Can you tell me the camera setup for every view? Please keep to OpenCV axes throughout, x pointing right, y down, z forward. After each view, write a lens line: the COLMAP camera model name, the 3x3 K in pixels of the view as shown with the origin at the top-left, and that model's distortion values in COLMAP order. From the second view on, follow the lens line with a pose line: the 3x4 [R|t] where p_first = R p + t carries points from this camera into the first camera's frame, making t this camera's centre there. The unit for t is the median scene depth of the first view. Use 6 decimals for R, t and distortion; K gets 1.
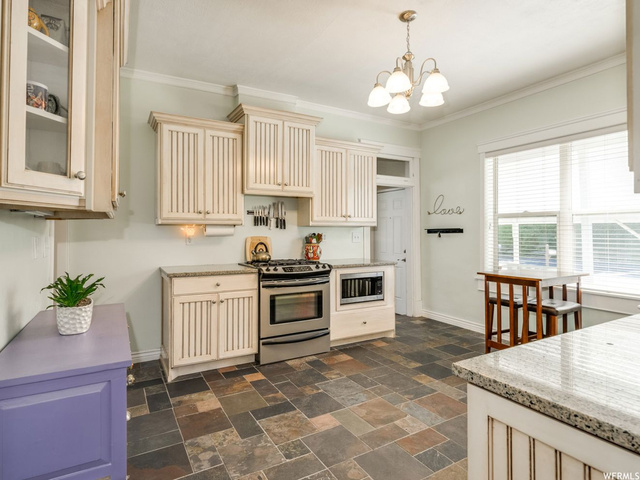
lens RADIAL K [[336.2, 0, 322.1], [0, 336.2, 237.6], [0, 0, 1]] dist [-0.005176, -0.000446]
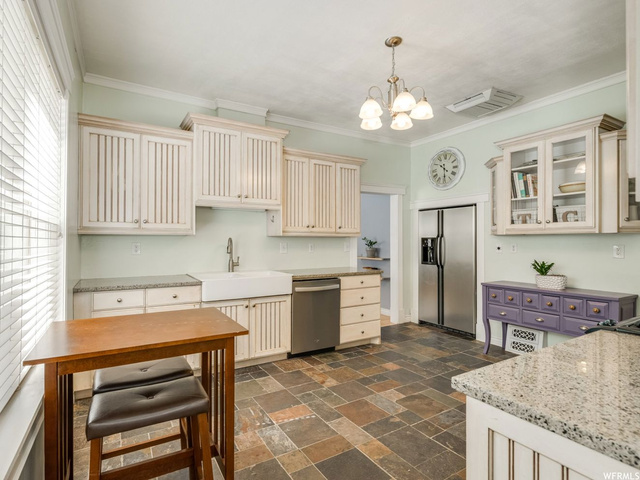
lens RADIAL K [[336.2, 0, 318.2], [0, 336.2, 240.9], [0, 0, 1]] dist [-0.005176, -0.000446]
pose [[-0.999224, 0.003552, -0.039224, 0.562804], [0.004053, 0.999911, -0.012715, -0.011117], [0.039175, -0.012864, -0.999150, 2.147244]]
